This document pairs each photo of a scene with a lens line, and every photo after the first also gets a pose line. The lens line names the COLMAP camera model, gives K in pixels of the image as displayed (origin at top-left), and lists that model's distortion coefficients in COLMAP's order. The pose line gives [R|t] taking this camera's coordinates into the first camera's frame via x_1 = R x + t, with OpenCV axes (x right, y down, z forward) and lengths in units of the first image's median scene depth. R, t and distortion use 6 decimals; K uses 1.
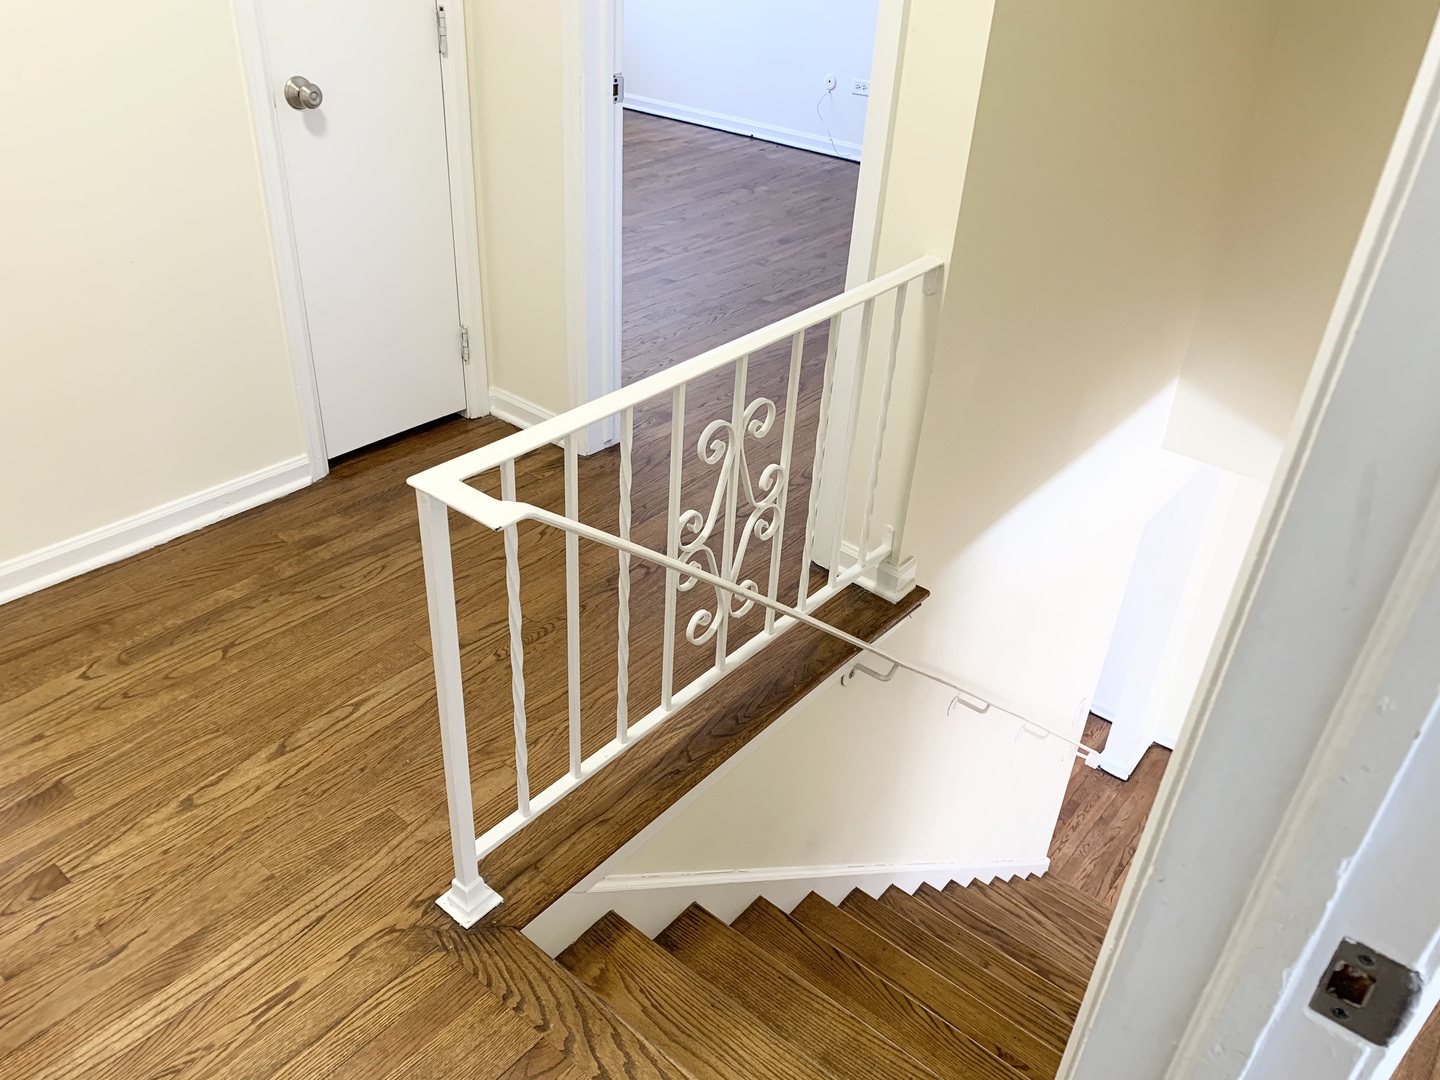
lens RADIAL K [[1095.9, 0, 720.0], [0, 1095.9, 540.0], [0, 0, 1]] dist [-0.001086, -0.044906]
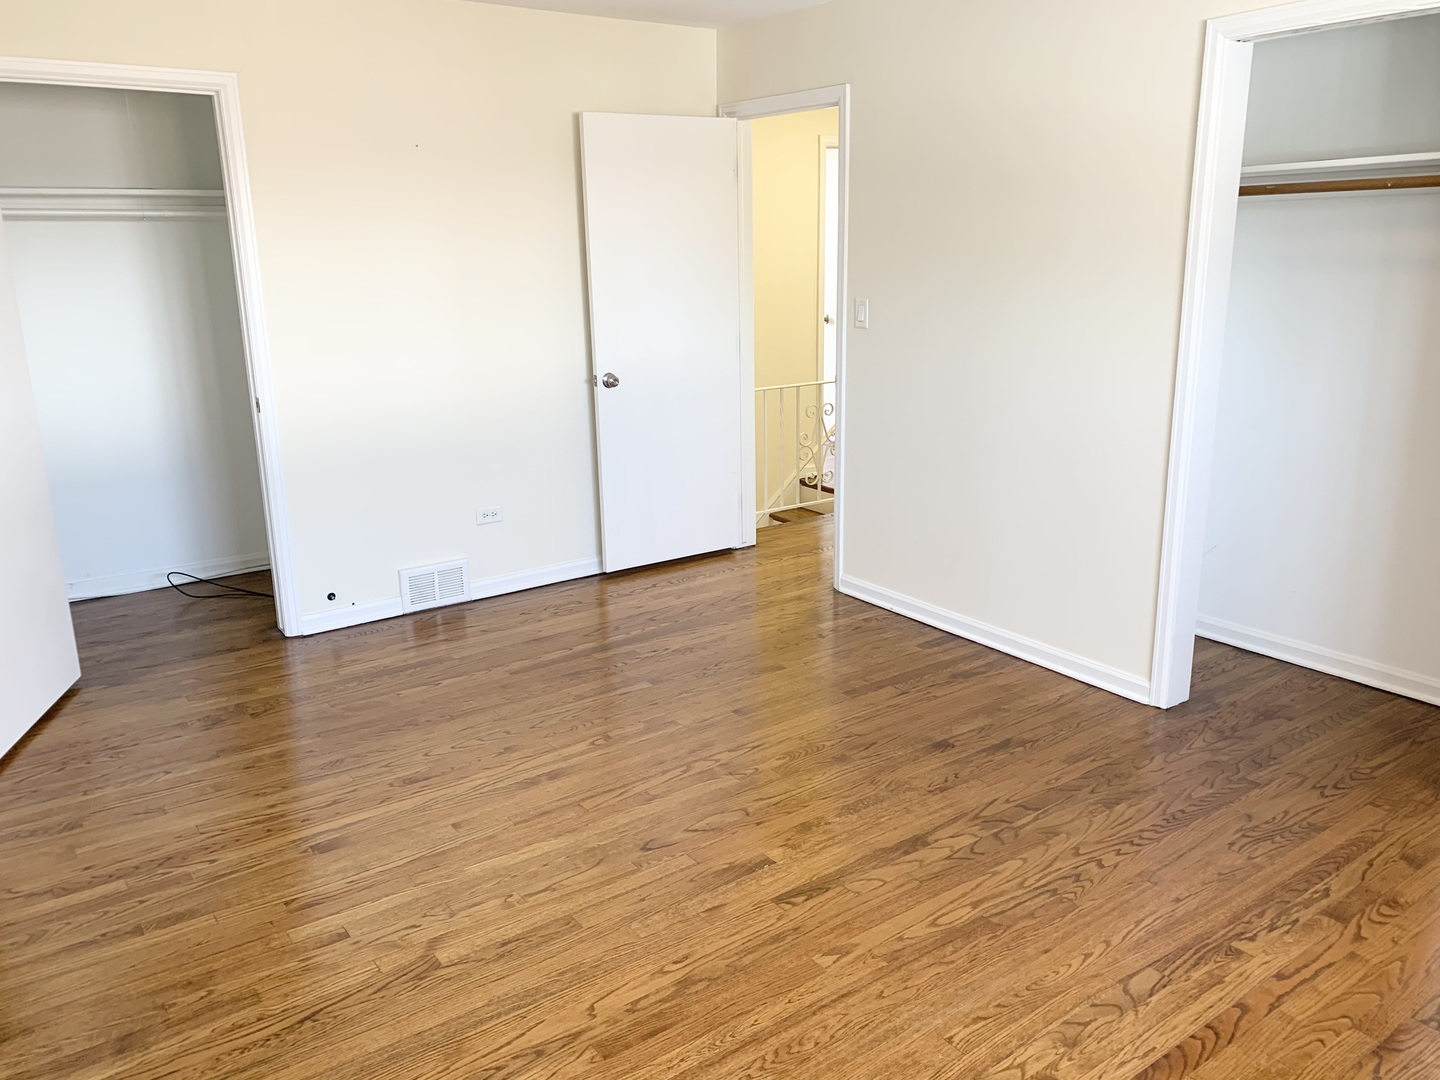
lens RADIAL K [[1095.9, 0, 720.0], [0, 1095.9, 540.0], [0, 0, 1]] dist [-0.001086, -0.044906]
pose [[-0.964910, -0.102855, 0.241596, -0.177713], [0.108779, 0.680841, 0.724309, -0.753713], [-0.238987, 0.725174, -0.645762, 1.161524]]
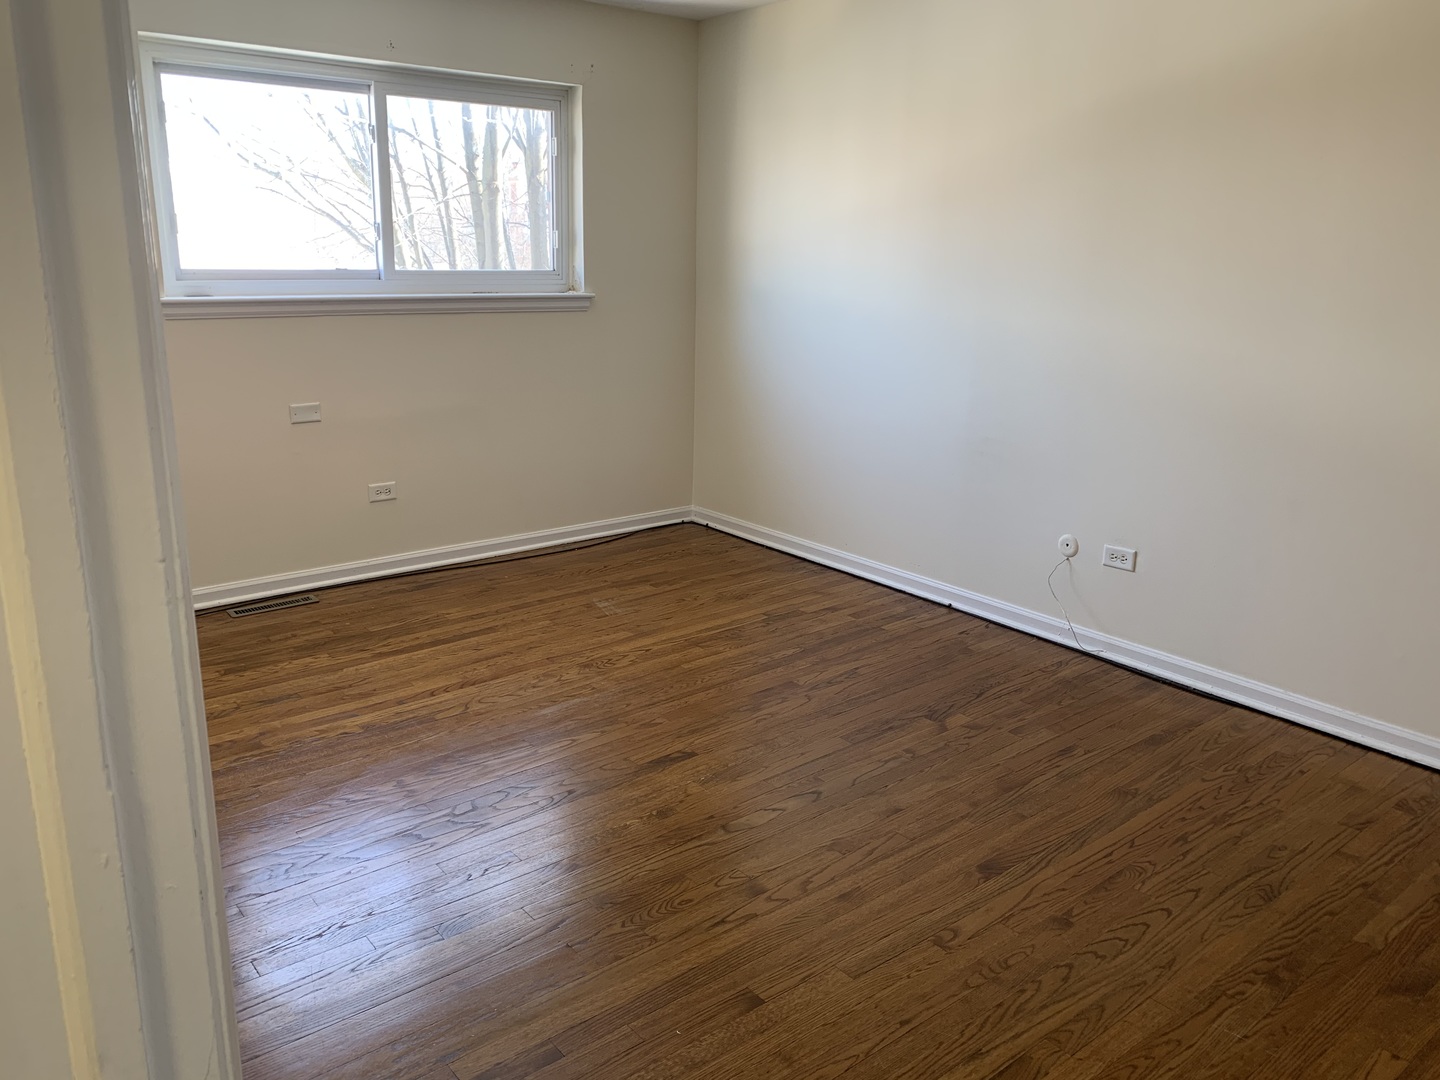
lens RADIAL K [[1095.9, 0, 720.0], [0, 1095.9, 540.0], [0, 0, 1]] dist [-0.001086, -0.044906]
pose [[0.979506, 0.016426, -0.200744, 0.029640], [-0.075609, 0.953767, -0.290881, -0.232657], [0.186686, 0.300098, 0.935462, 0.371638]]
